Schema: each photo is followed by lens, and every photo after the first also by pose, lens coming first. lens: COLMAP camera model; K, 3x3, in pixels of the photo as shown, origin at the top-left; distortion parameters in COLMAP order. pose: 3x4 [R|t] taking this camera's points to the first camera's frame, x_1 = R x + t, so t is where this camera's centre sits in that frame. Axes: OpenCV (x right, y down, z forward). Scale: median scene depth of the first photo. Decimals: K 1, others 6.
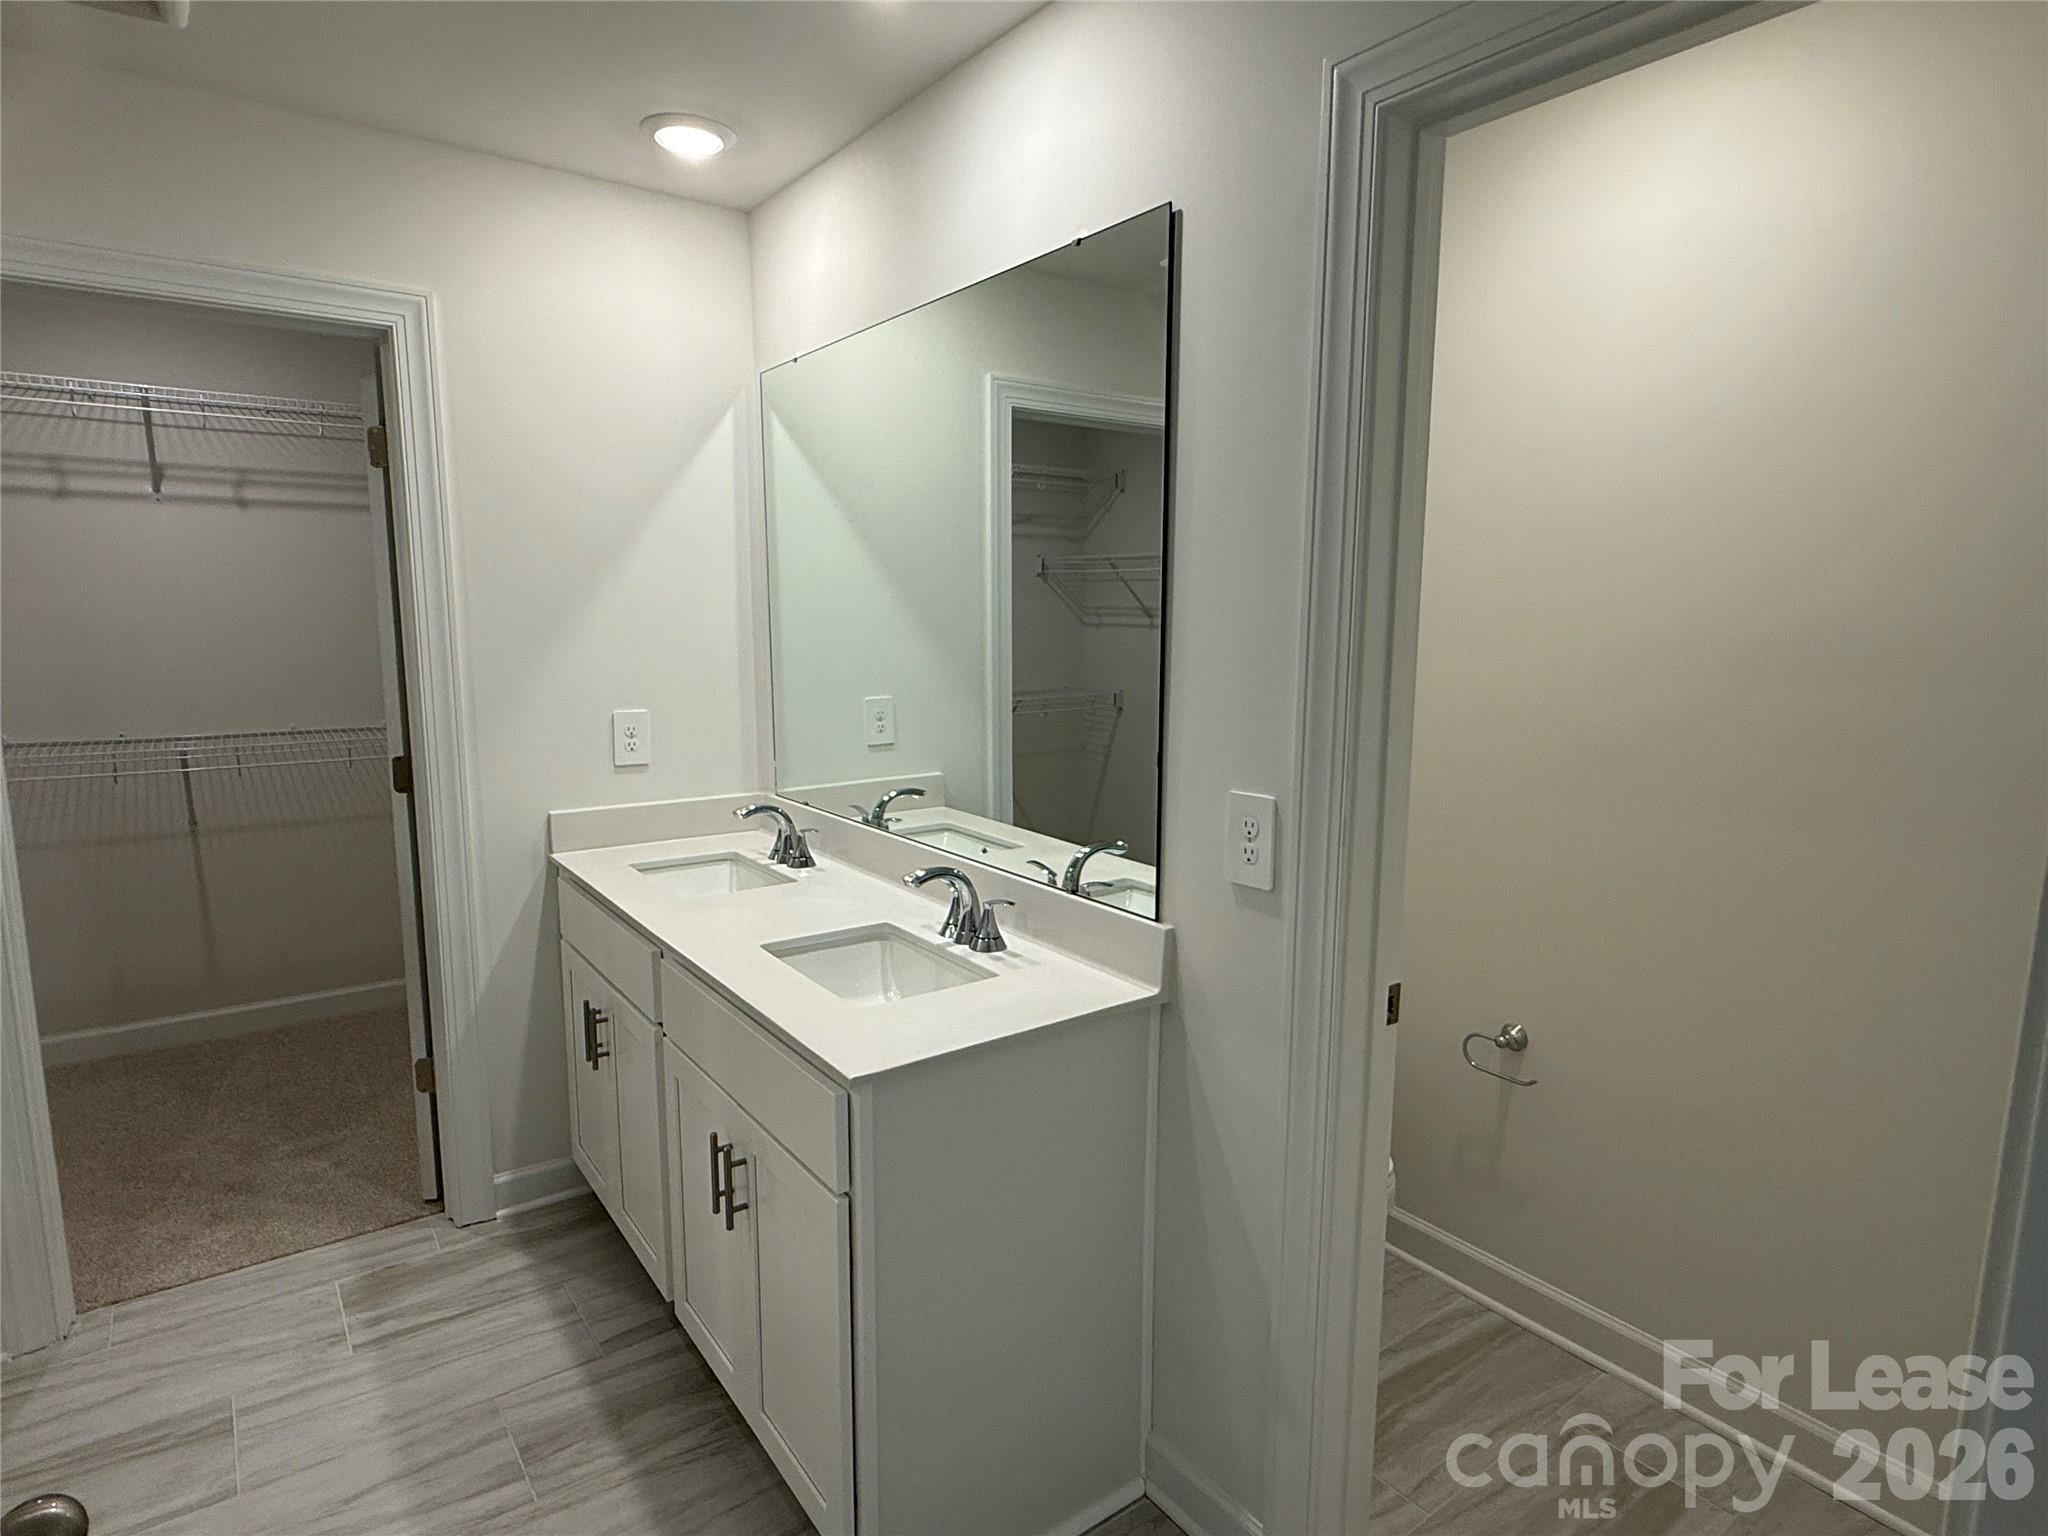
lens RADIAL K [[1121.8, 0, 1024.0], [0, 1121.8, 768.0], [0, 0, 1]] dist [-0.002766, -0.000620]
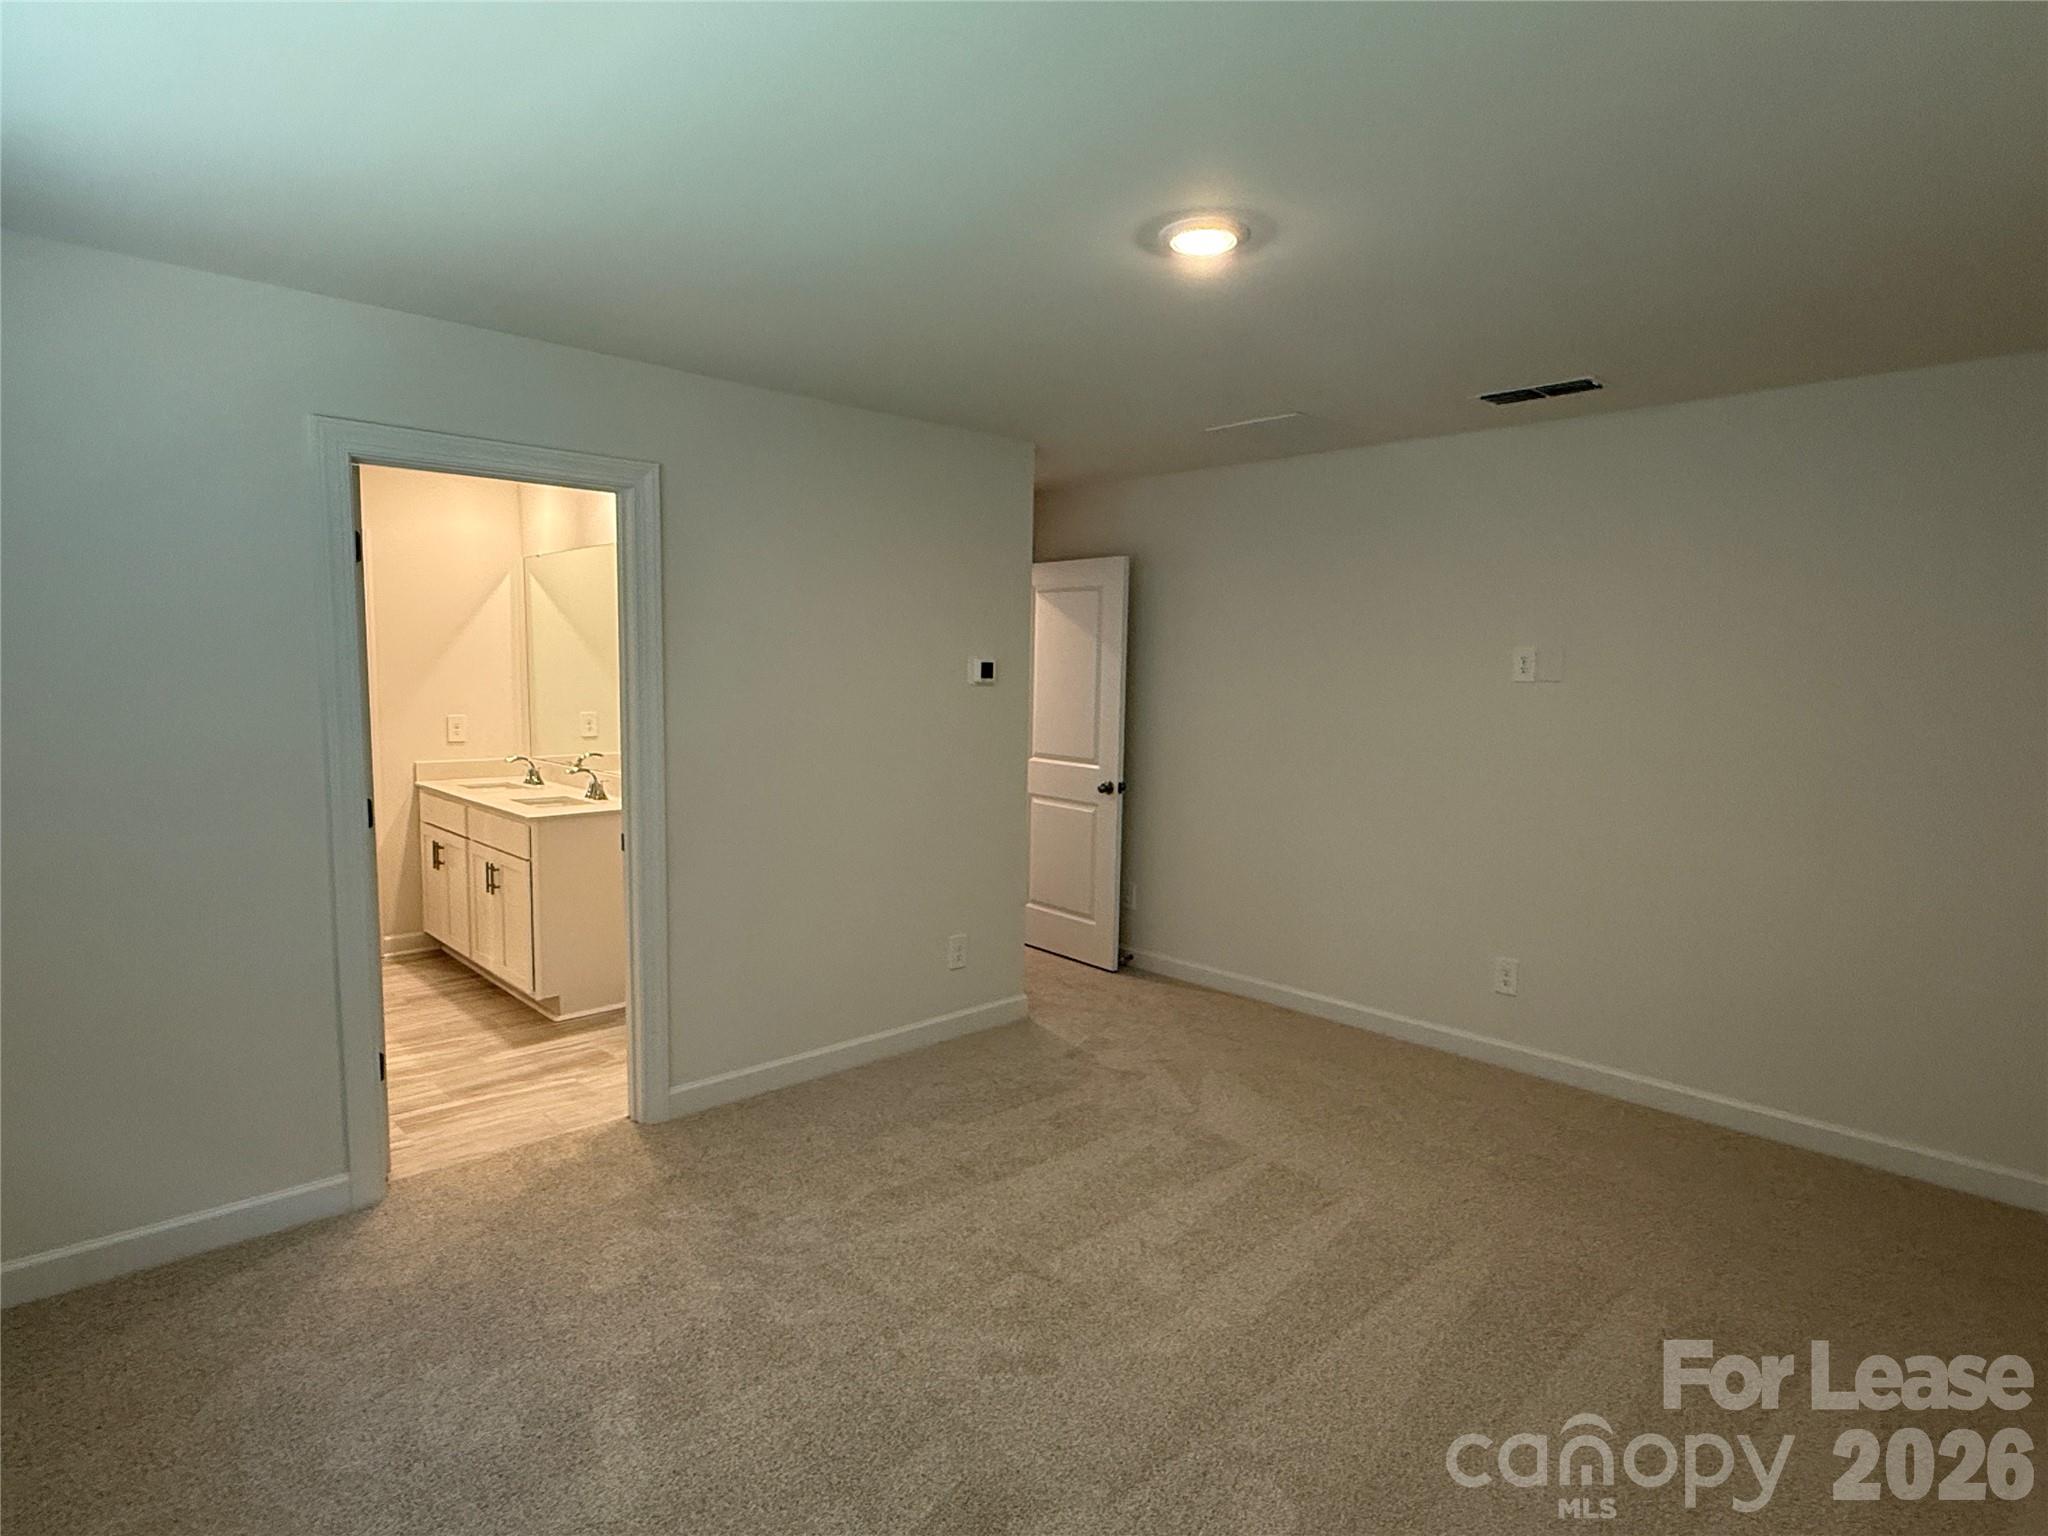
lens RADIAL K [[1121.8, 0, 1024.0], [0, 1121.8, 768.0], [0, 0, 1]] dist [-0.002766, -0.000620]
pose [[0.991081, -0.003724, 0.133208, 0.458570], [0.010818, 0.998559, -0.052568, 0.182248], [-0.132820, 0.053540, 0.989693, -1.316522]]
